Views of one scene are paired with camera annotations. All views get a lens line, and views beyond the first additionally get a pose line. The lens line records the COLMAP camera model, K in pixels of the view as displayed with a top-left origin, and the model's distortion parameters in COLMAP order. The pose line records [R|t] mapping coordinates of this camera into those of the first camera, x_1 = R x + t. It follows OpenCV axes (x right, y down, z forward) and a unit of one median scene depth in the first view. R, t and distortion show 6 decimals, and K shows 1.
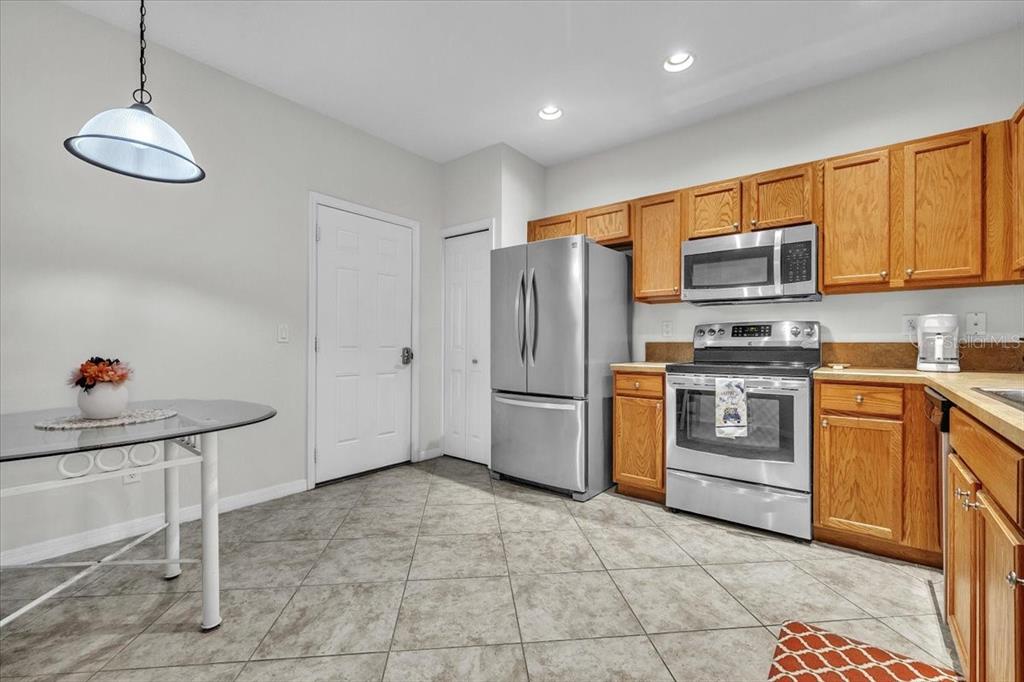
lens RADIAL K [[490.8, 0, 490.9], [0, 490.8, 342.2], [0, 0, 1]] dist [-0.001055, 0.000044]
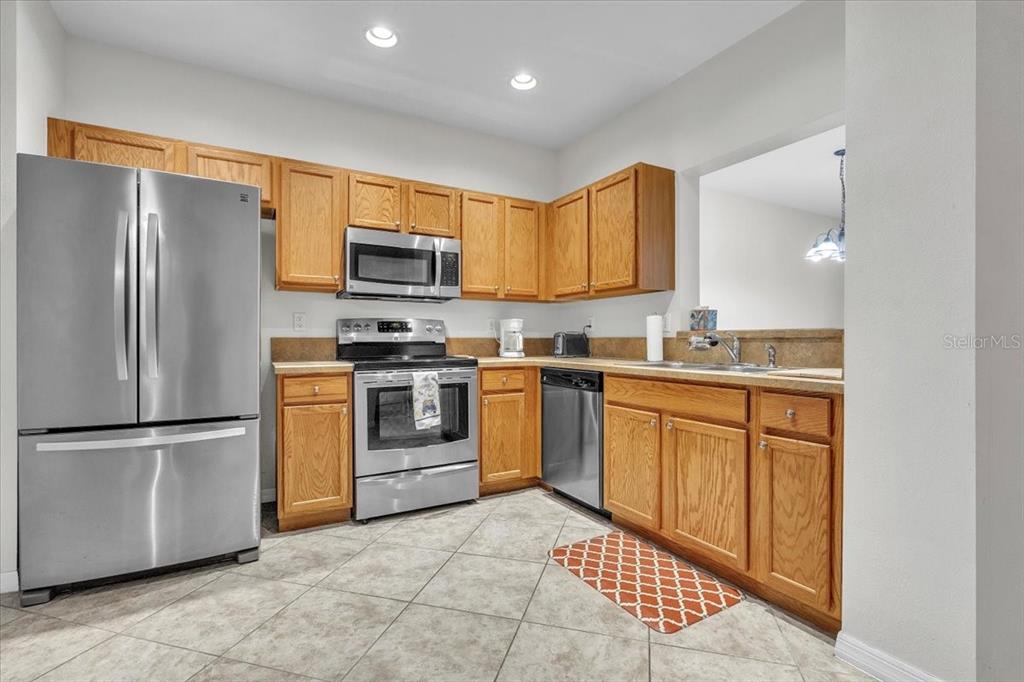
lens RADIAL K [[484.2, 0, 567.6], [0, 484.2, 341.4], [0, 0, 1]] dist [-0.004817, -0.000383]
pose [[0.259261, -0.006703, 0.965784, -0.418335], [-0.000848, 0.999974, 0.007167, 0.000328], [-0.965807, -0.002677, 0.259248, 0.423689]]
